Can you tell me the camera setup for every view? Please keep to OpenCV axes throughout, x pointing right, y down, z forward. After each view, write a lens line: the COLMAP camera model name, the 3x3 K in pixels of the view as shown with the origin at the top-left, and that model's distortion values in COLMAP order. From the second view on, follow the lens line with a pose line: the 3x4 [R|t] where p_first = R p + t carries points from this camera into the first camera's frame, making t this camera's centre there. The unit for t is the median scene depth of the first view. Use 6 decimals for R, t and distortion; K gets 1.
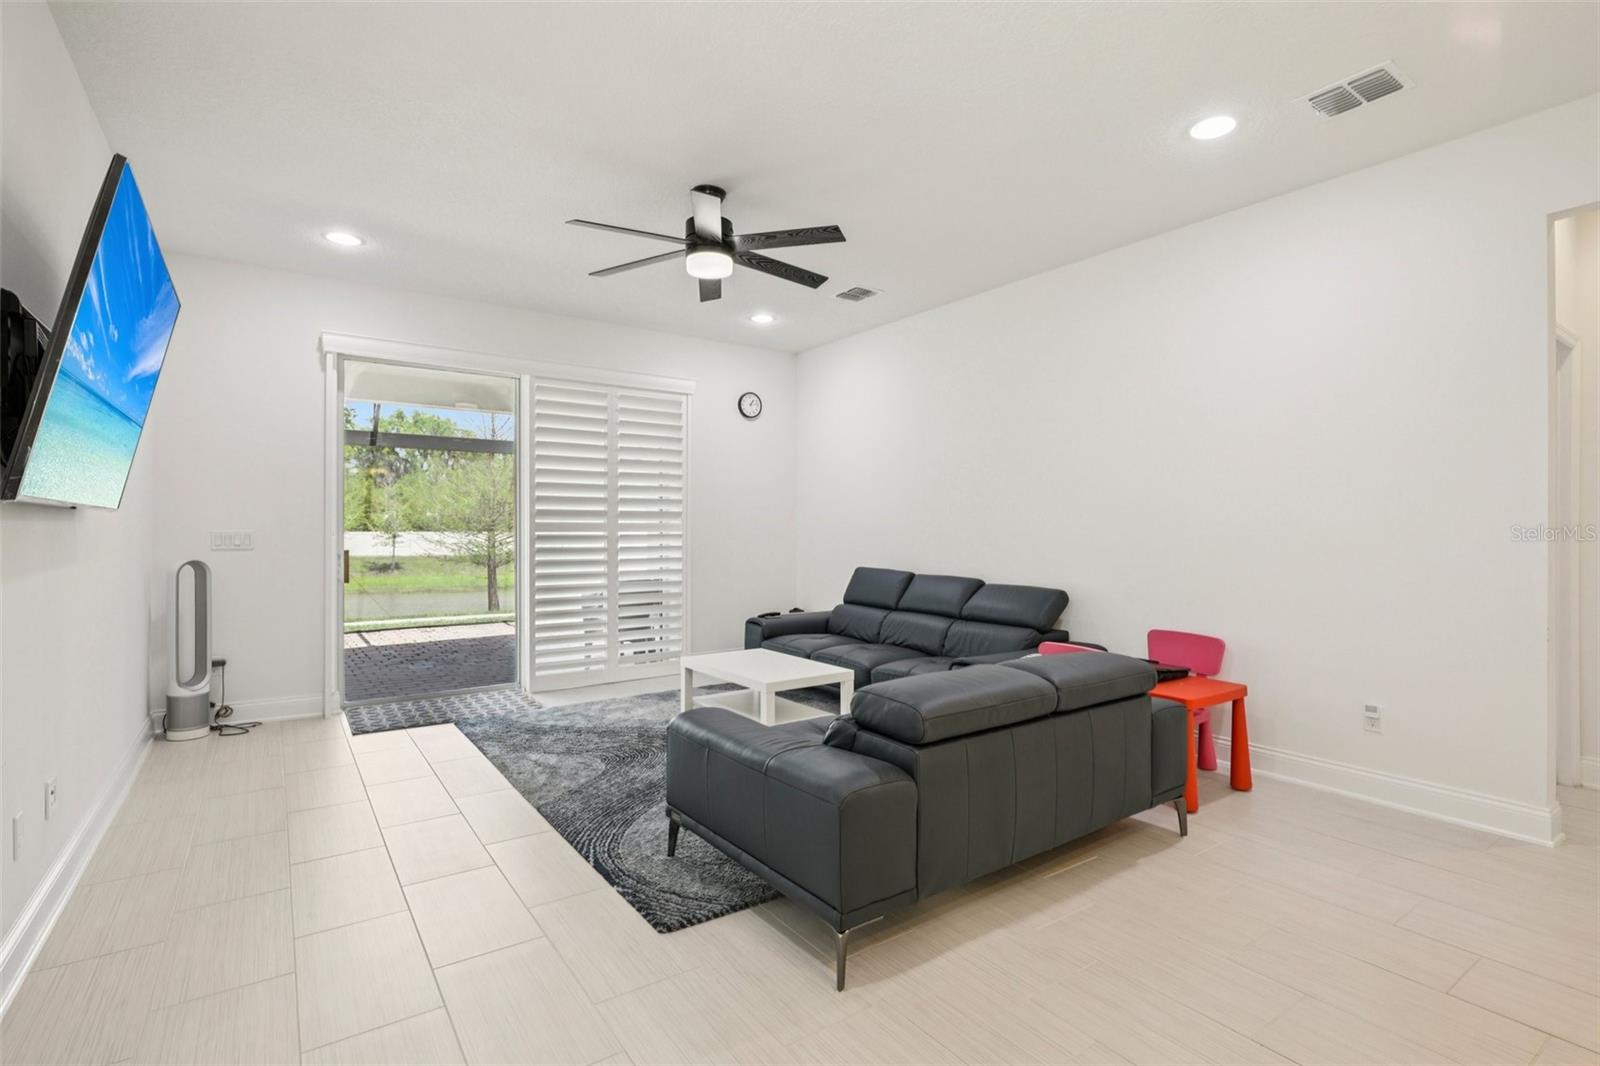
lens RADIAL K [[758.0, 0, 805.1], [0, 758.0, 530.7], [0, 0, 1]] dist [-0.000436, 0.000370]
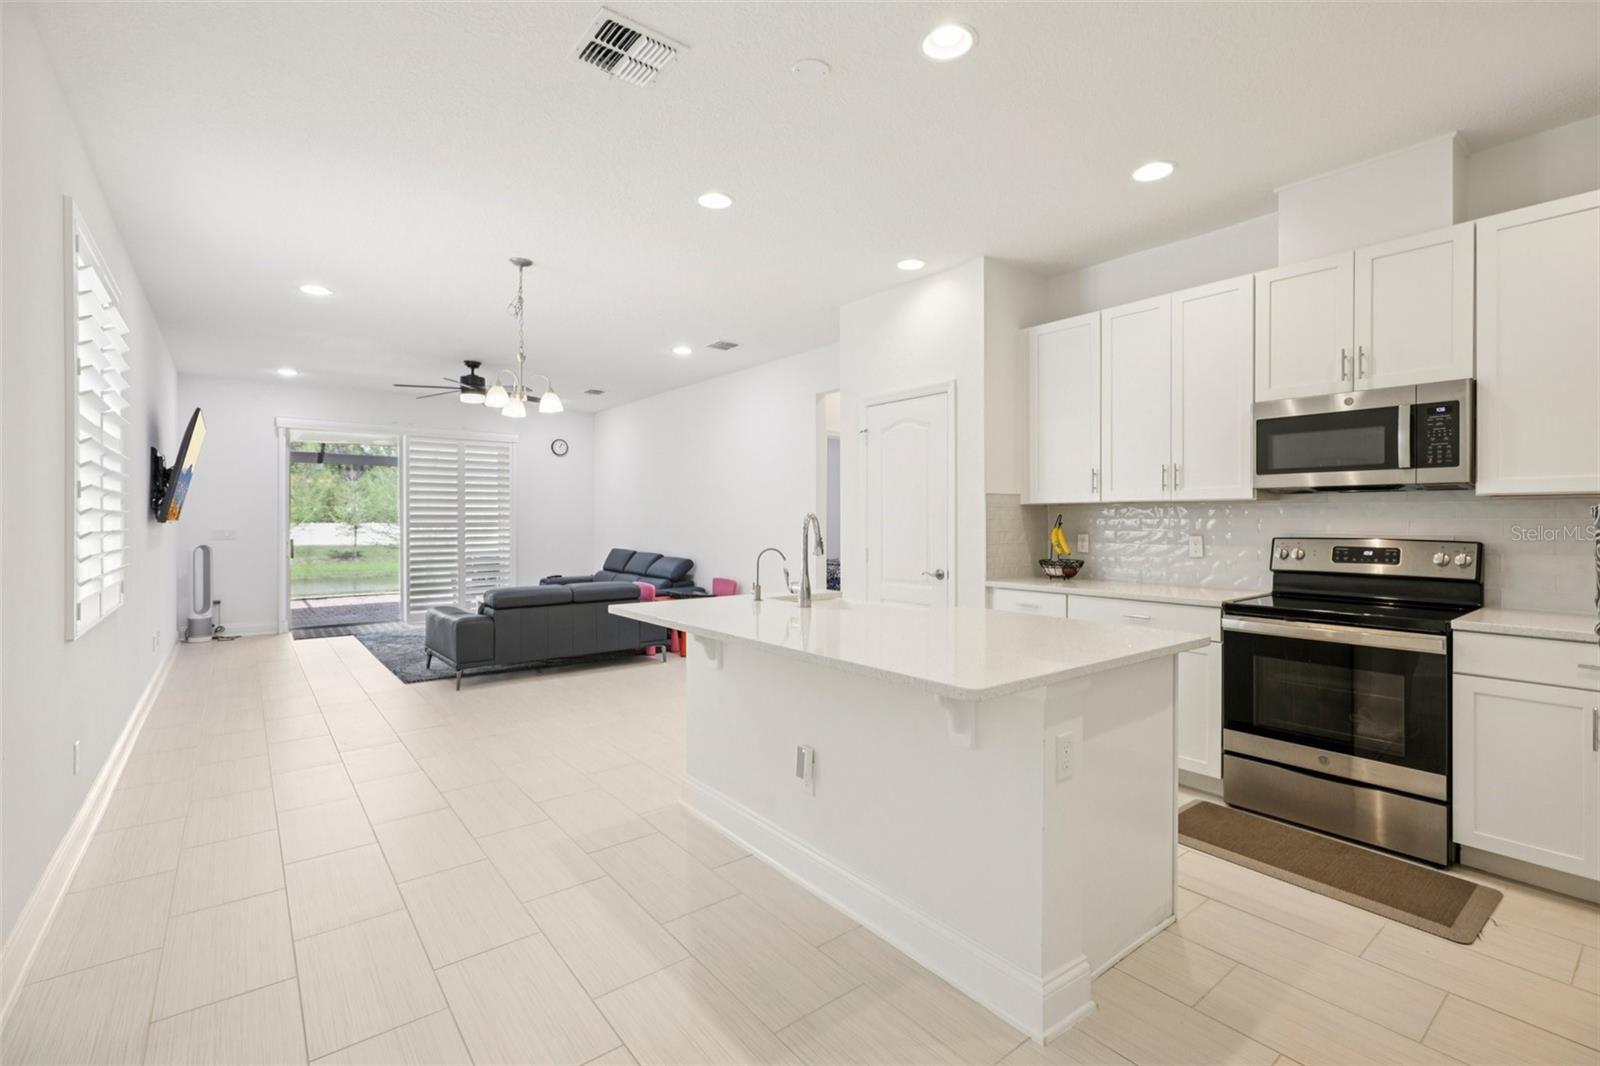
lens RADIAL K [[713.4, 0, 808.2], [0, 713.4, 520.5], [0, 0, 1]] dist [-0.000666, 0.001451]
pose [[0.998133, -0.002473, 0.061033, 0.468634], [0.002425, 0.999997, 0.000864, -0.016116], [-0.061035, -0.000715, 0.998135, -0.692819]]
